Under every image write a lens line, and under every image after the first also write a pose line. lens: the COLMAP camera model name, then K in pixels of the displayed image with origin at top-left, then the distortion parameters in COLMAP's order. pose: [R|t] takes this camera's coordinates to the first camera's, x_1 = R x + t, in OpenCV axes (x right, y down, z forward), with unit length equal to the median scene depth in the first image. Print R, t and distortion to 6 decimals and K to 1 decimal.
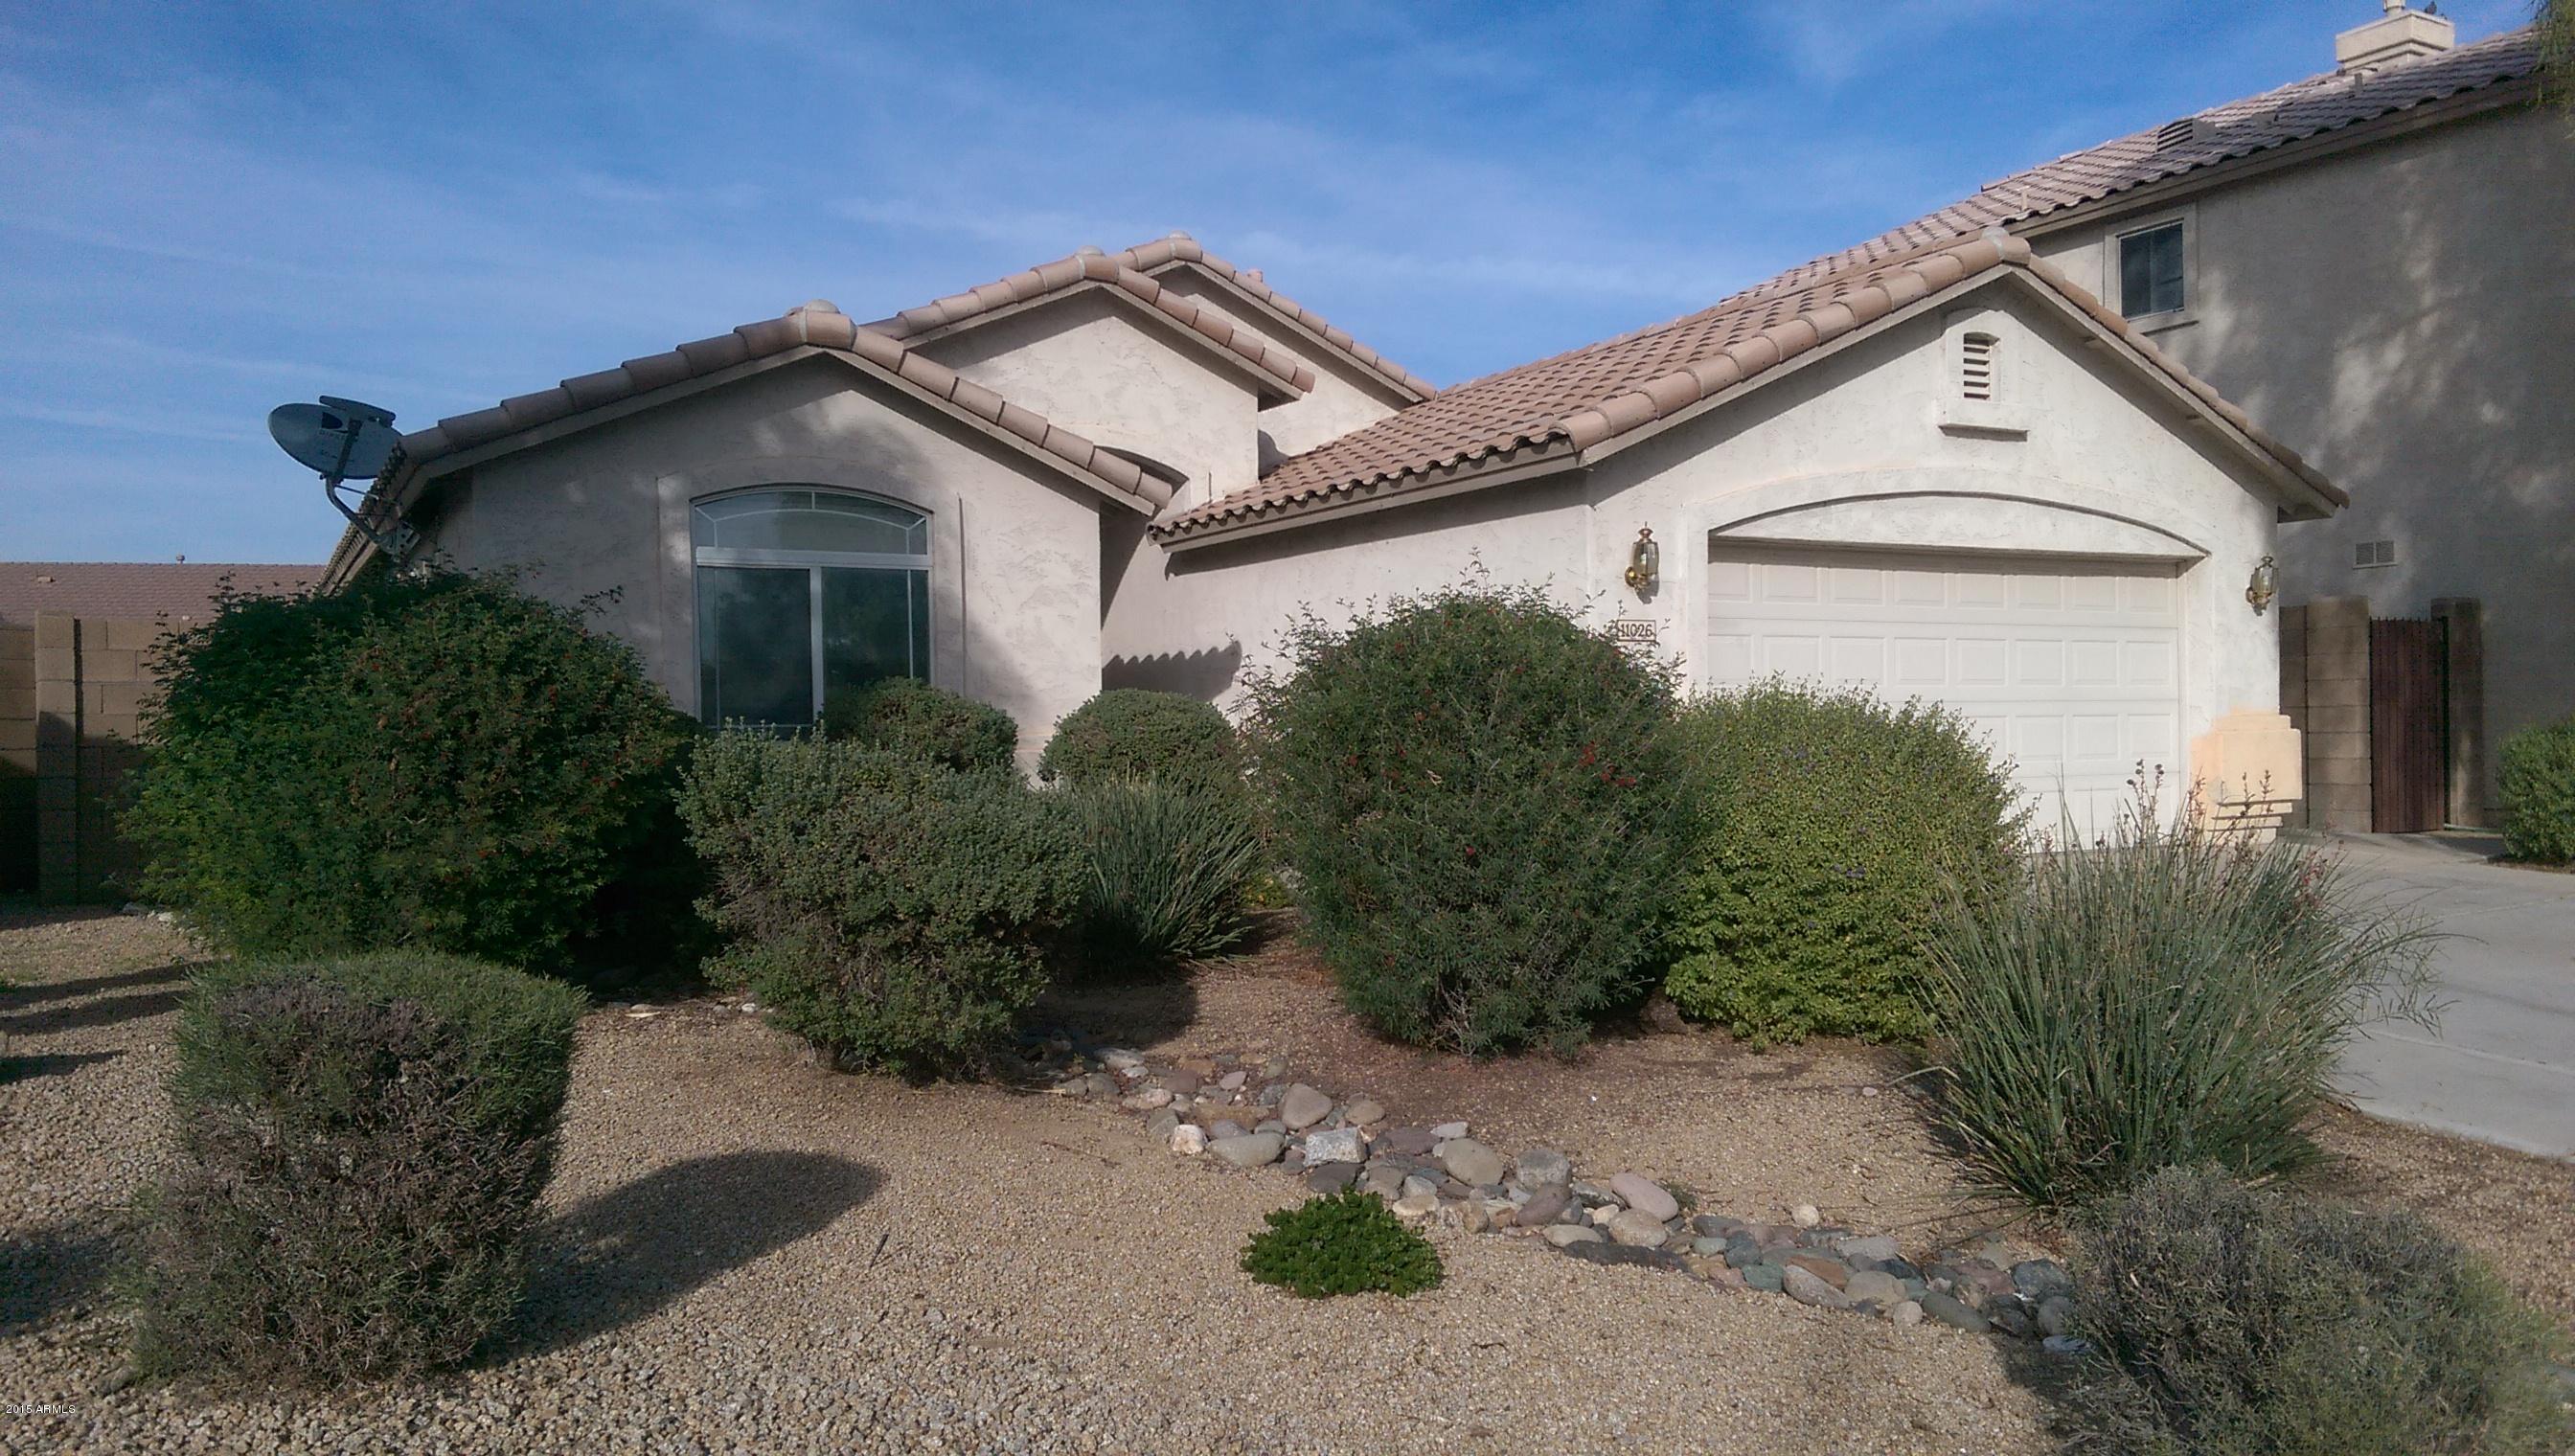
lens RADIAL K [[1787.7, 0, 1287.5], [0, 1787.7, 728.0], [0, 0, 1]] dist [0.090193, -0.129427]
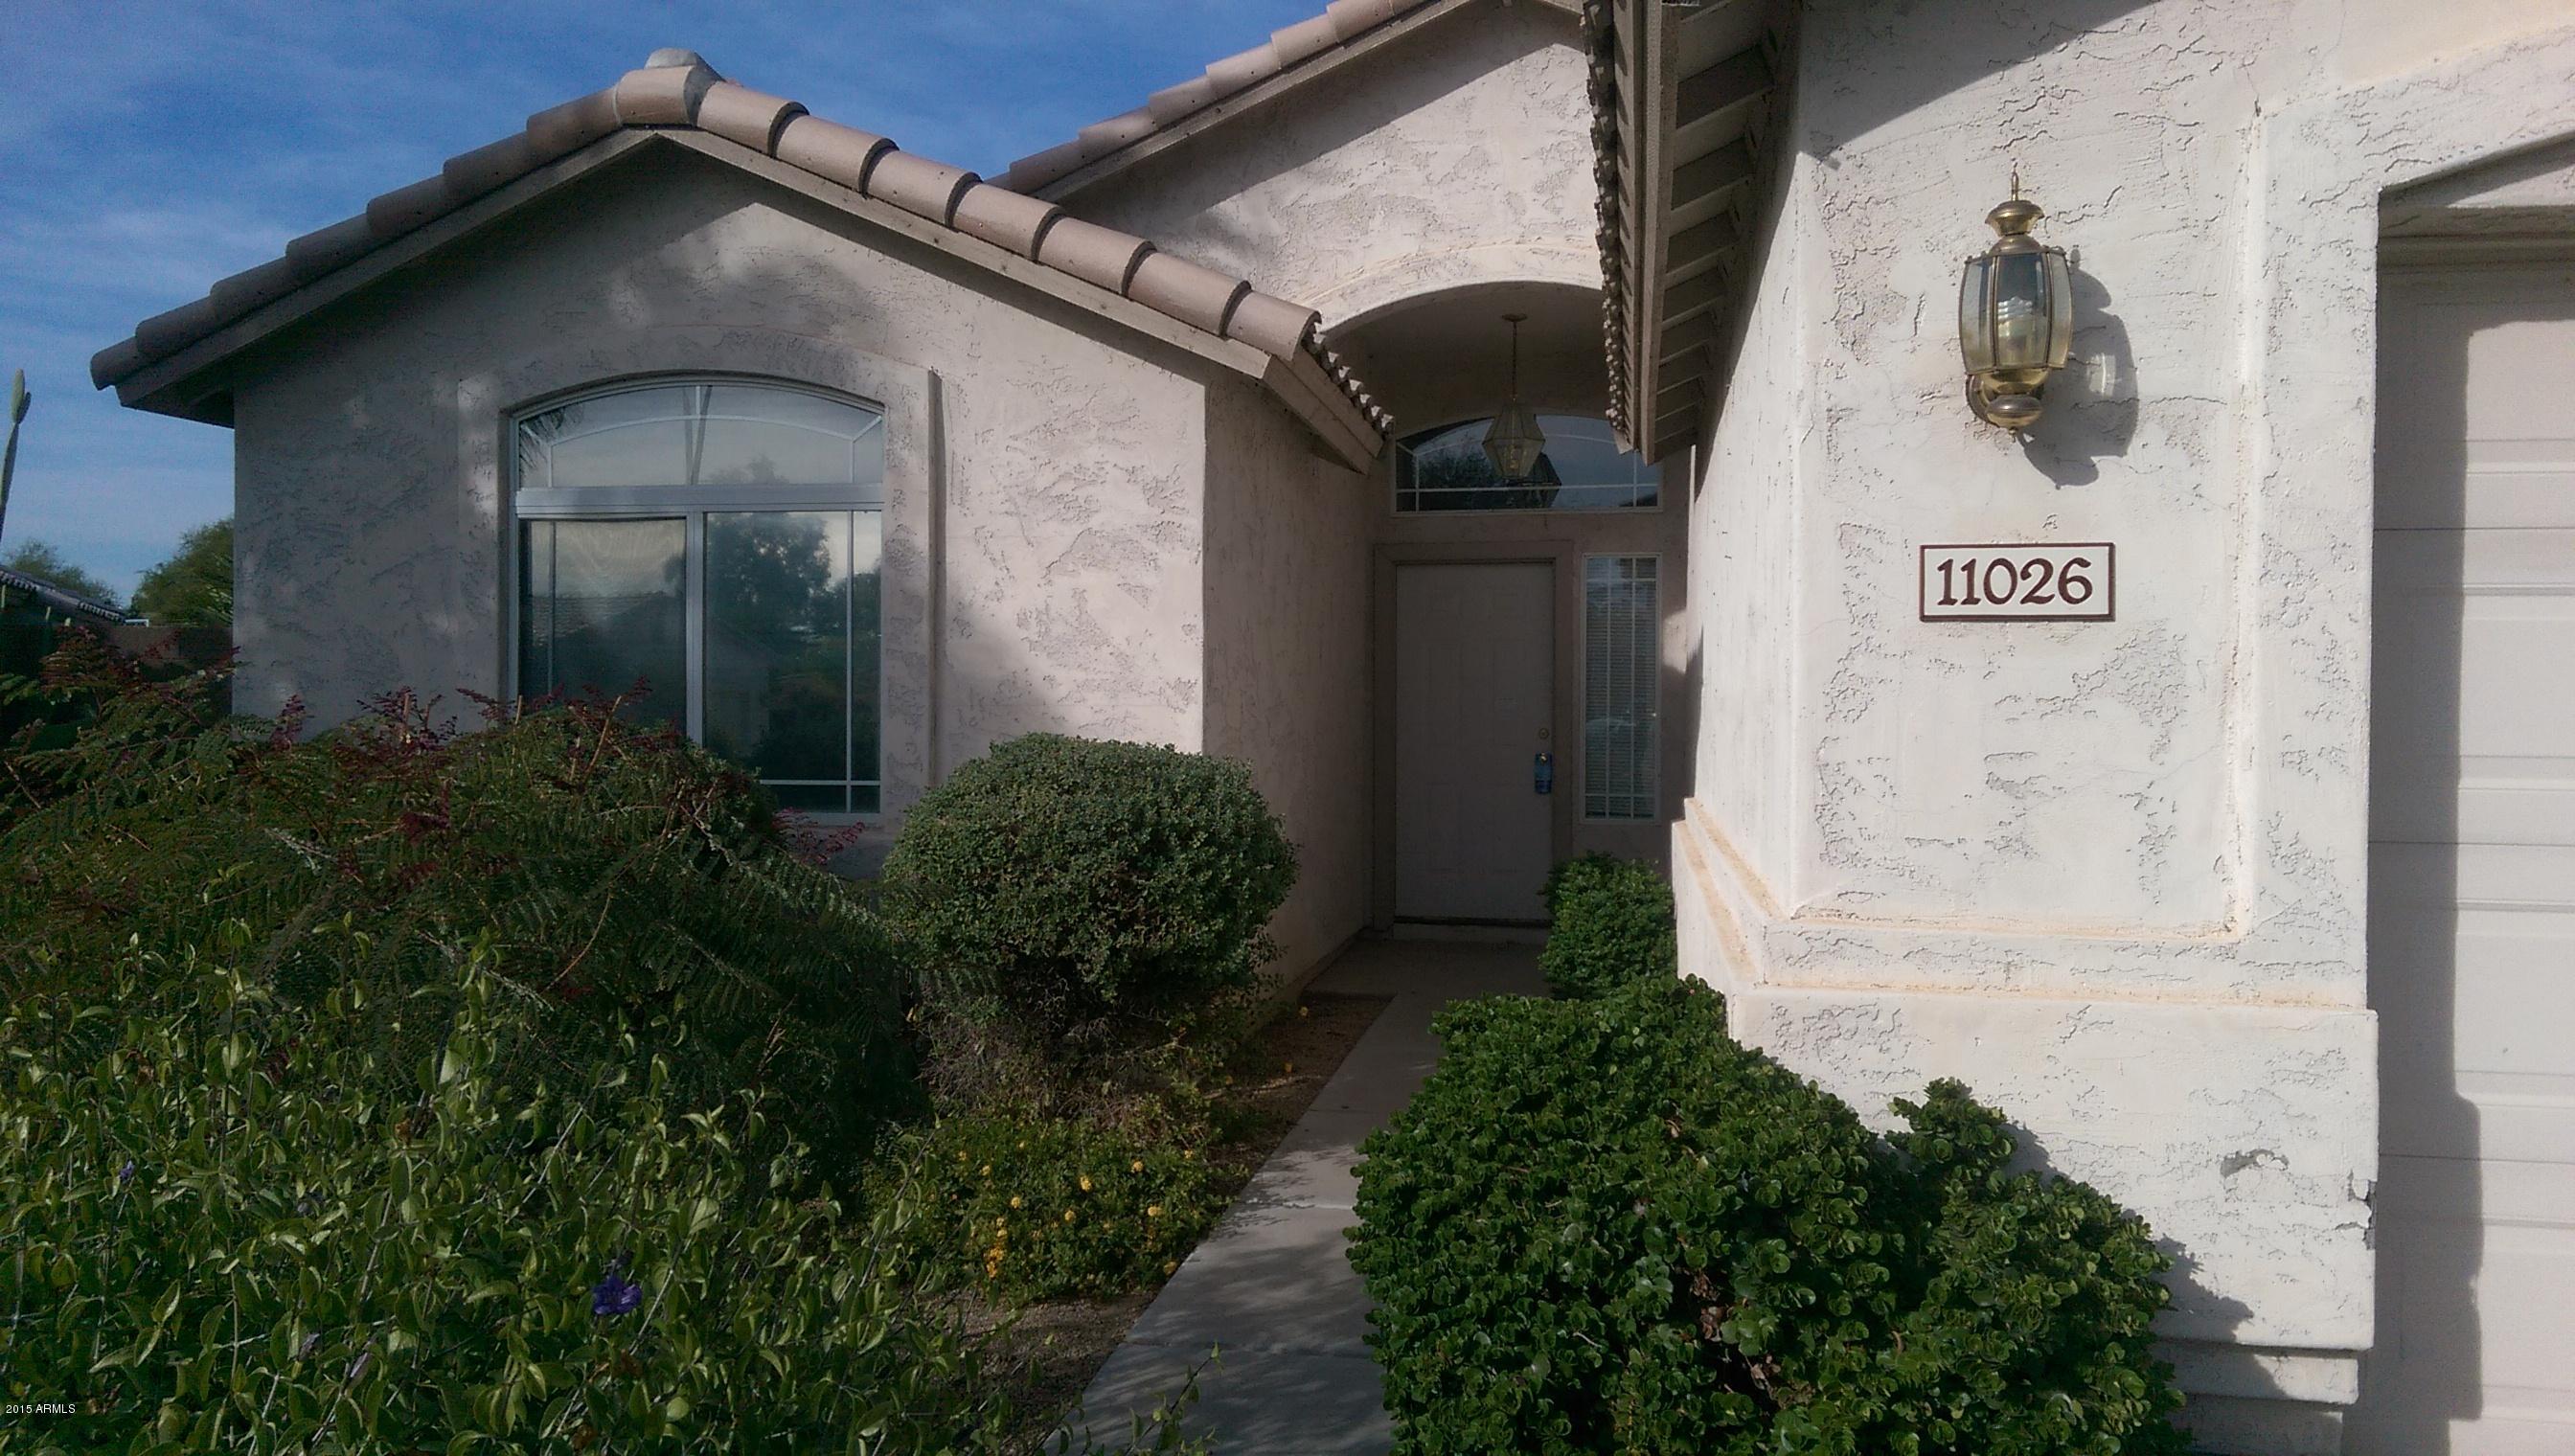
lens RADIAL K [[1834.3, 0, 1287.5], [0, 1834.3, 728.0], [0, 0, 1]] dist [0.079120, -0.113445]
pose [[0.756642, 0.024893, -0.653355, 0.269523], [-0.022762, 0.999672, 0.011728, -0.029072], [0.653433, 0.005997, 0.756961, 0.639855]]
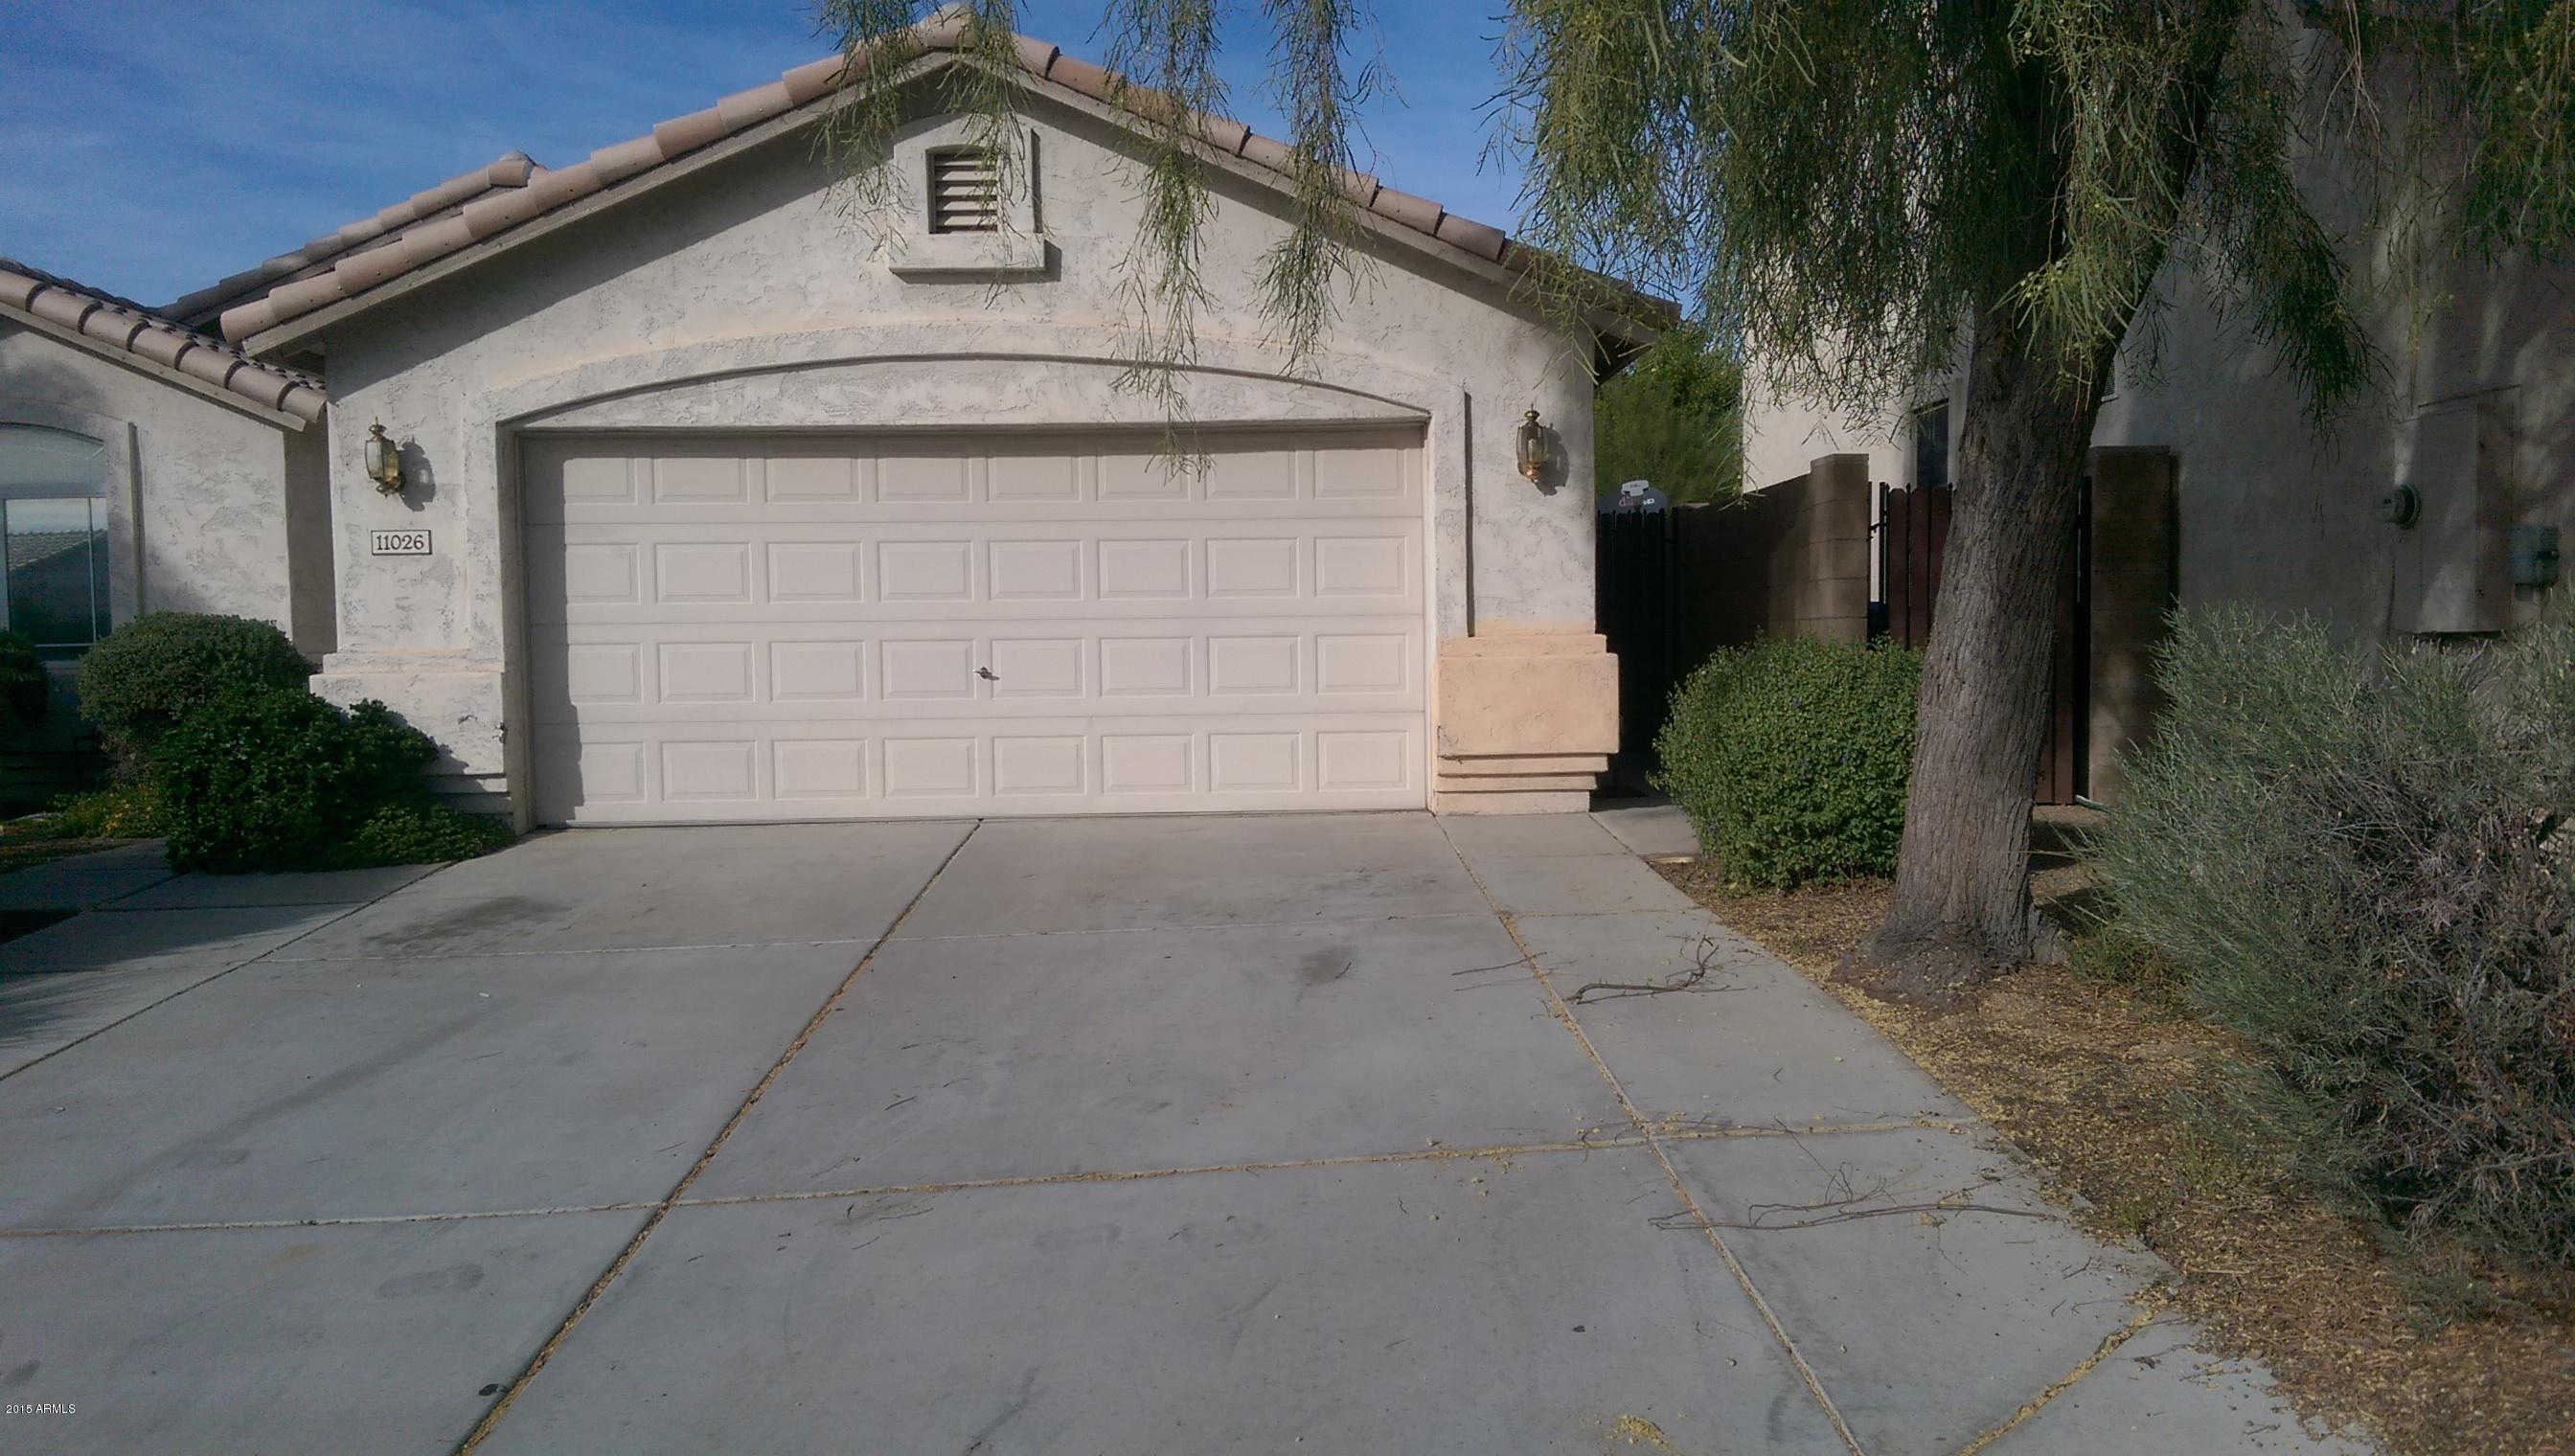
lens RADIAL K [[1831.6, 0, 1336.3], [0, 1831.6, 731.1], [0, 0, 1]] dist [0.103719, -0.148035]
pose [[0.885054, 0.023787, -0.464880, 0.925211], [0.001619, 0.998530, 0.054176, -0.009703], [0.465485, -0.048702, 0.883715, 0.366118]]
